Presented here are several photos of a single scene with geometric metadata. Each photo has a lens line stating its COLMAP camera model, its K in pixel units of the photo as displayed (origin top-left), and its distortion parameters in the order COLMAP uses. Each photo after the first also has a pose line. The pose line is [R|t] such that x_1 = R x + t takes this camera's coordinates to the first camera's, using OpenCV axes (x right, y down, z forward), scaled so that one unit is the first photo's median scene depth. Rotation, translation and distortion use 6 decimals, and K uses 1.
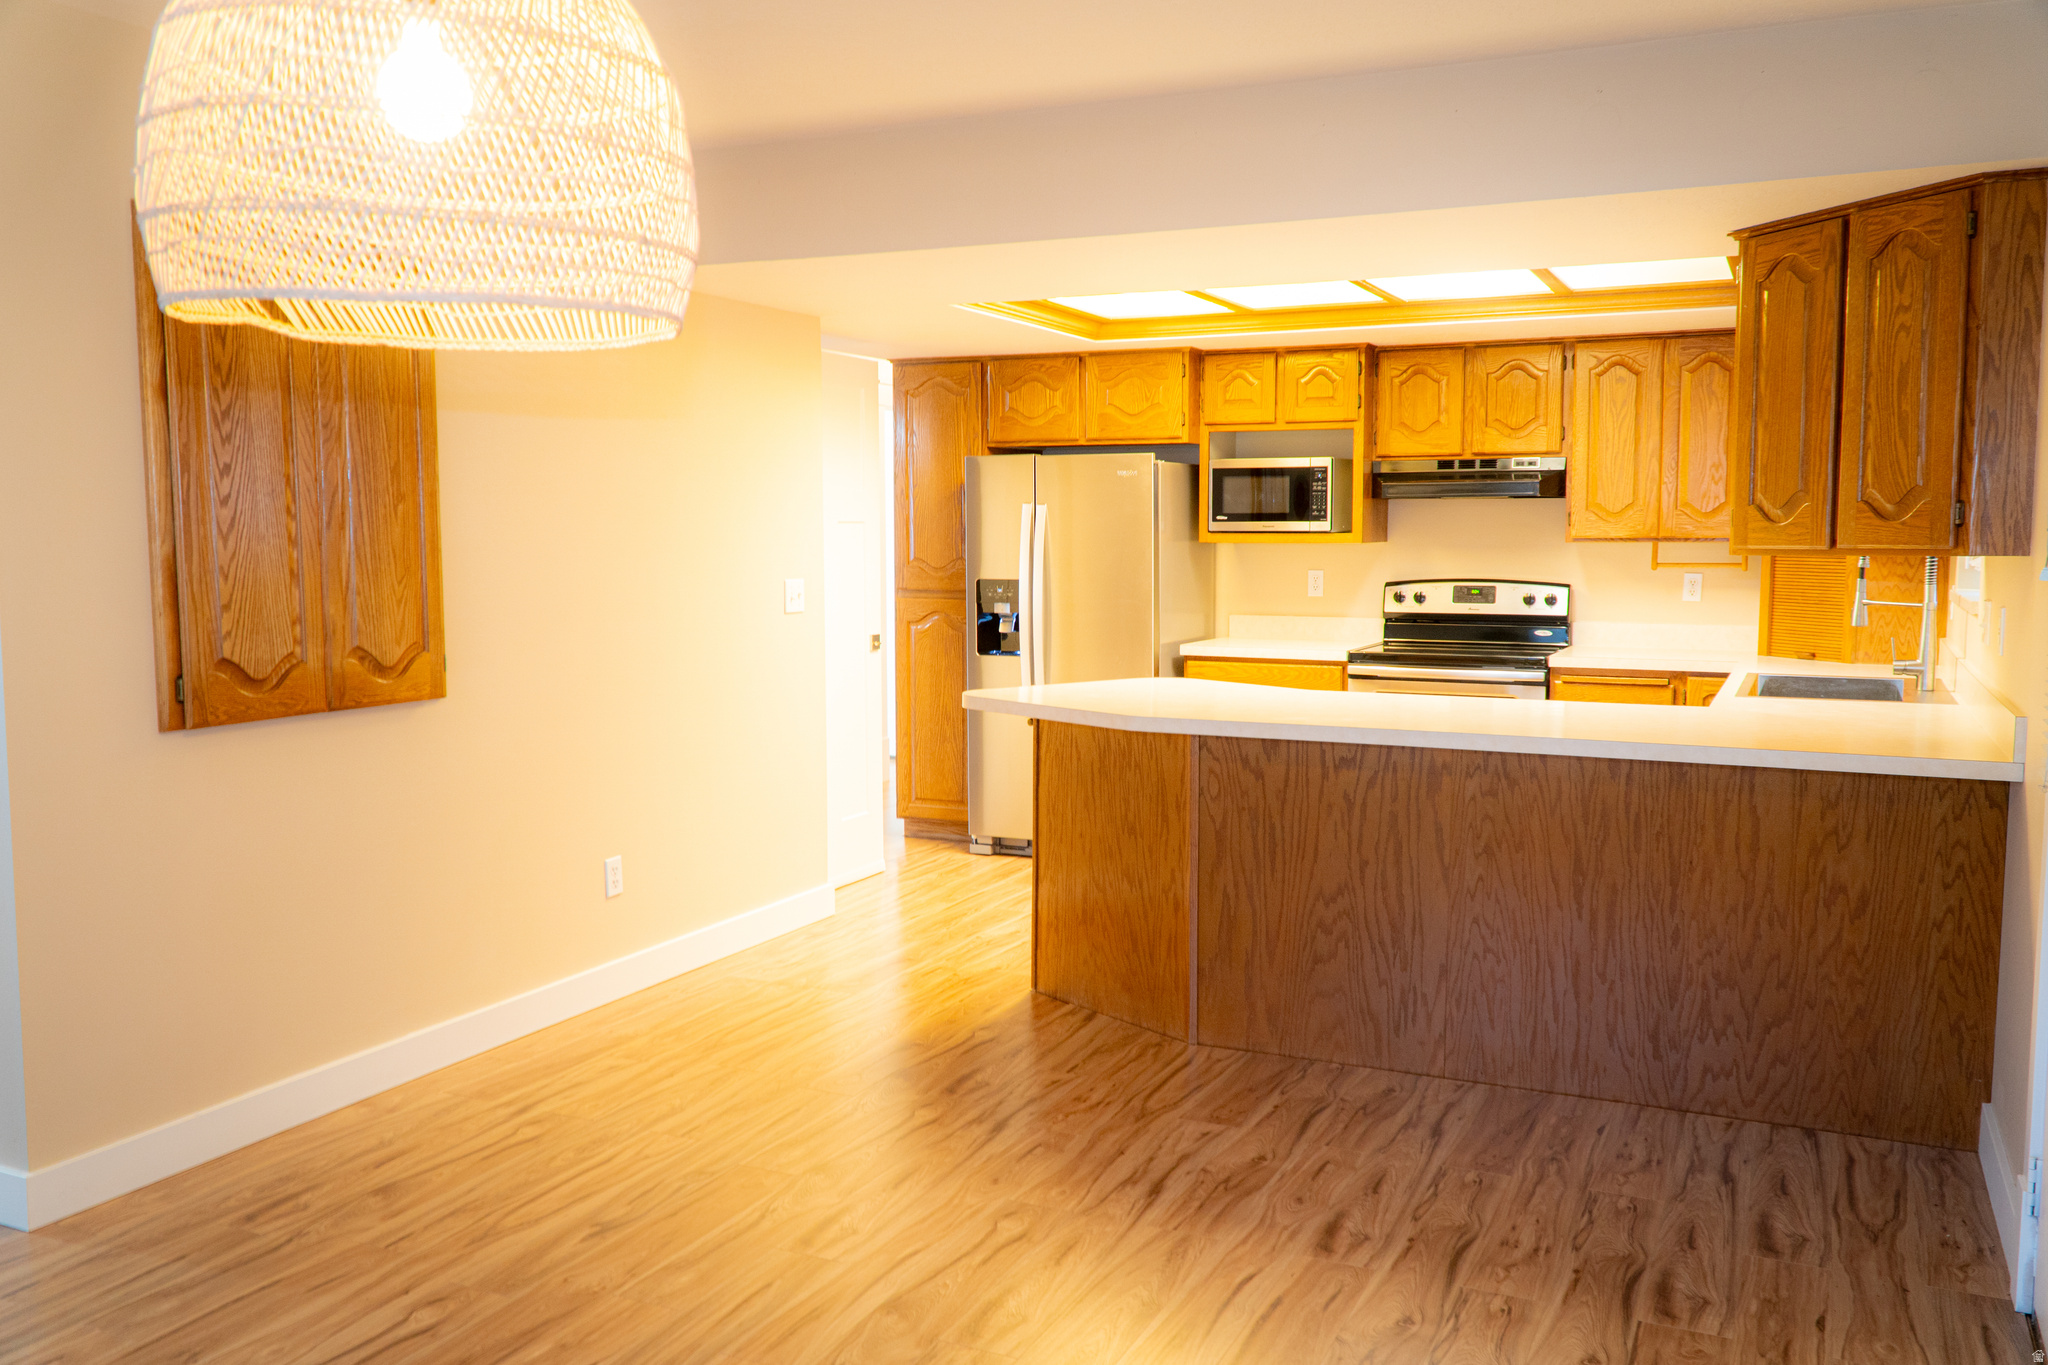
lens RADIAL K [[1631.9, 0, 1021.3], [0, 1631.9, 678.2], [0, 0, 1]] dist [0.002159, -0.000006]
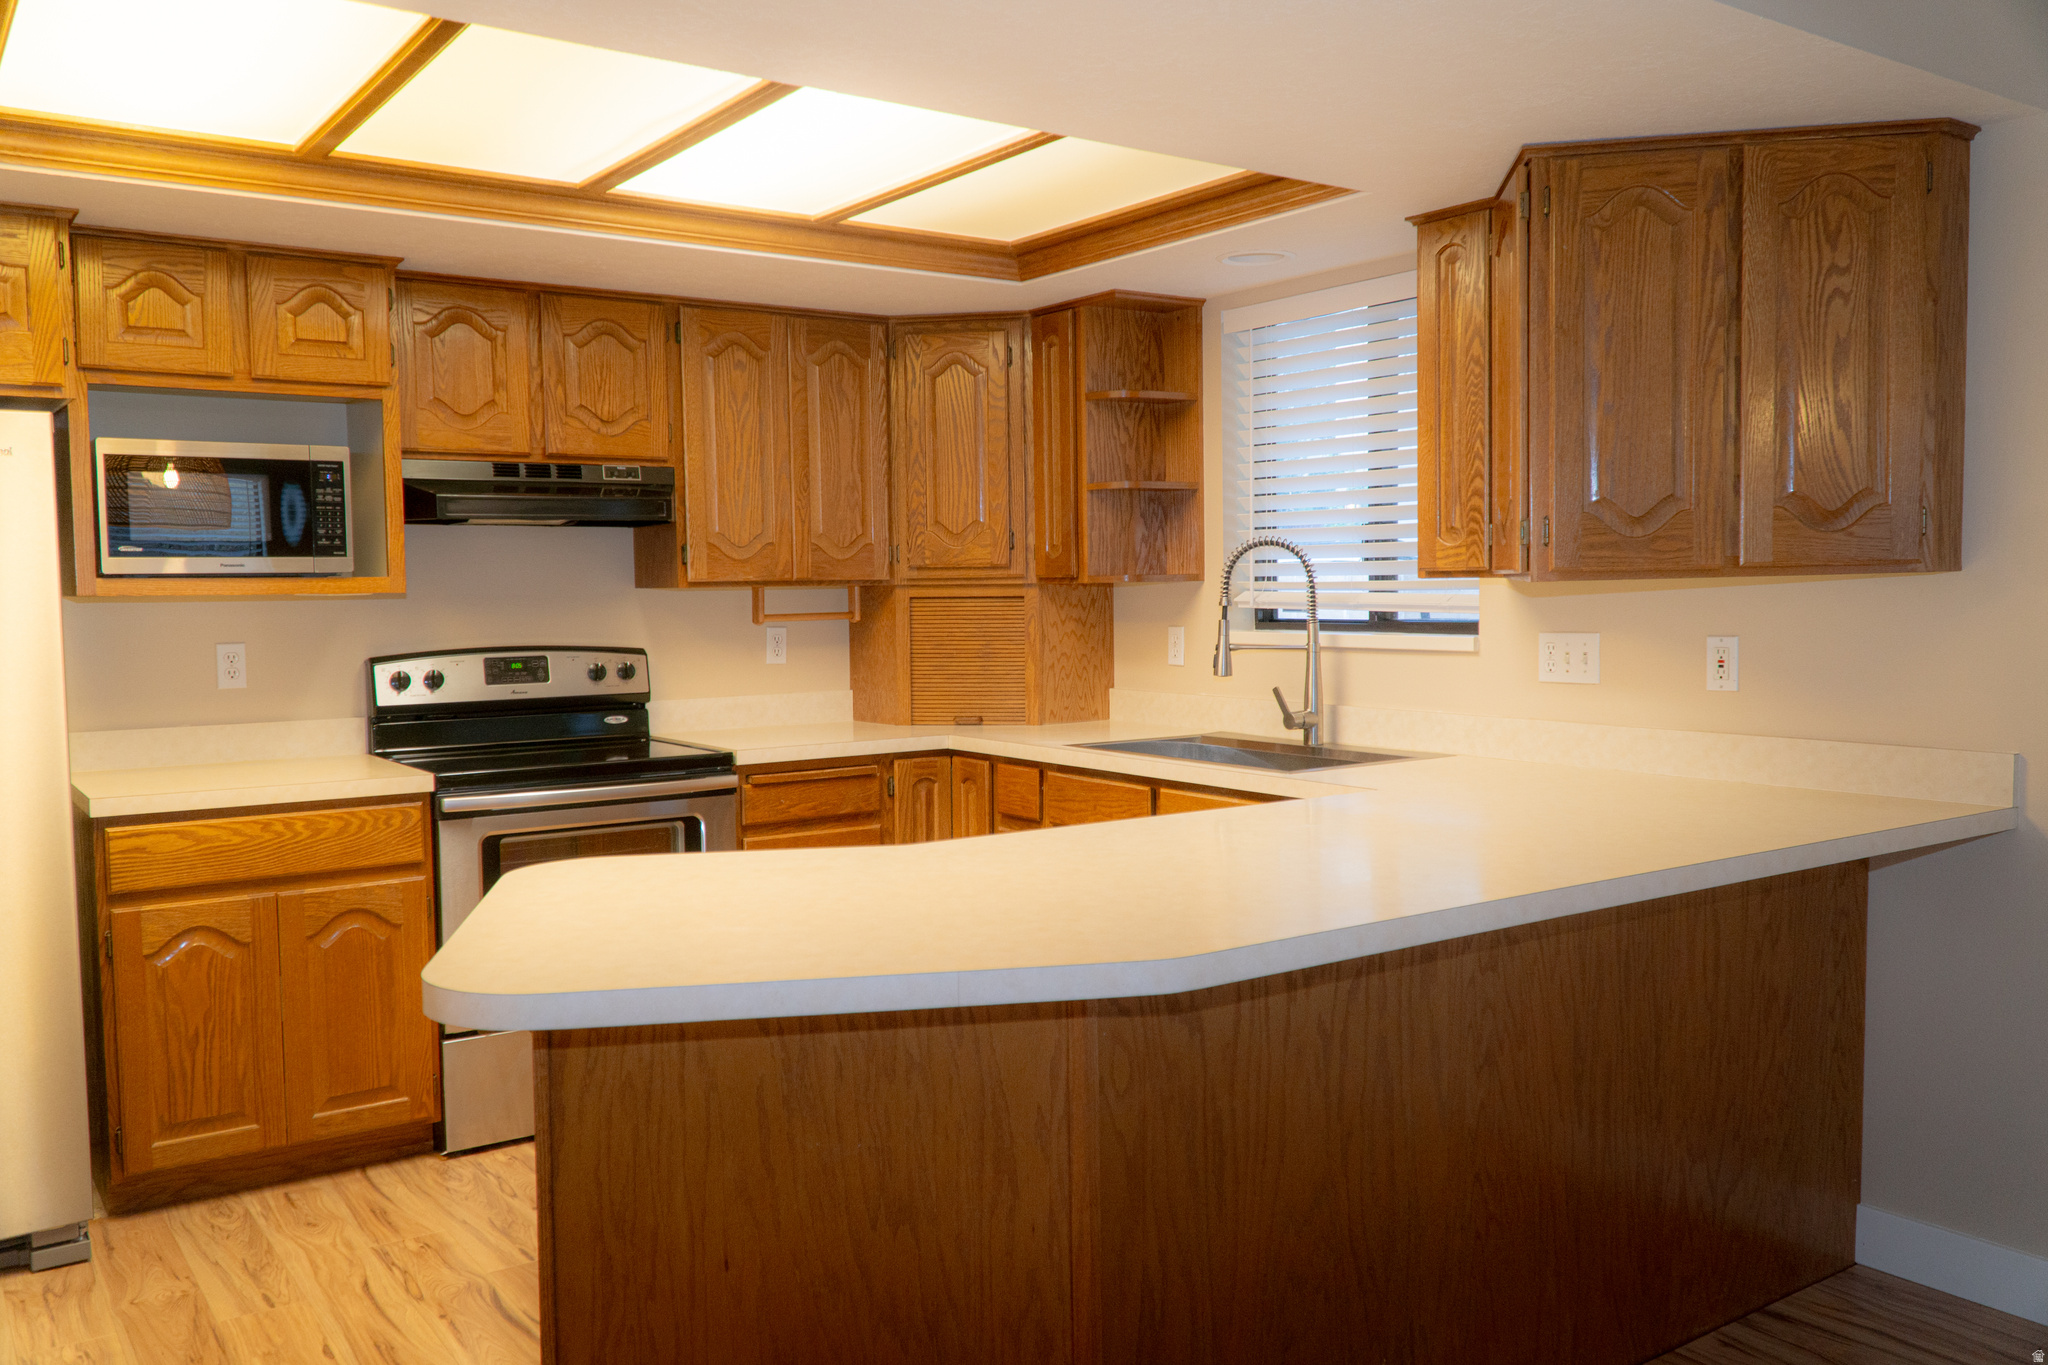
lens RADIAL K [[1631.9, 0, 1022.2], [0, 1631.9, 688.2], [0, 0, 1]] dist [0.002159, -0.000006]
pose [[0.494972, -0.059304, 0.866882, -0.203302], [0.091774, 0.995656, 0.015713, -0.037196], [-0.864049, 0.071779, 0.498265, 0.516700]]
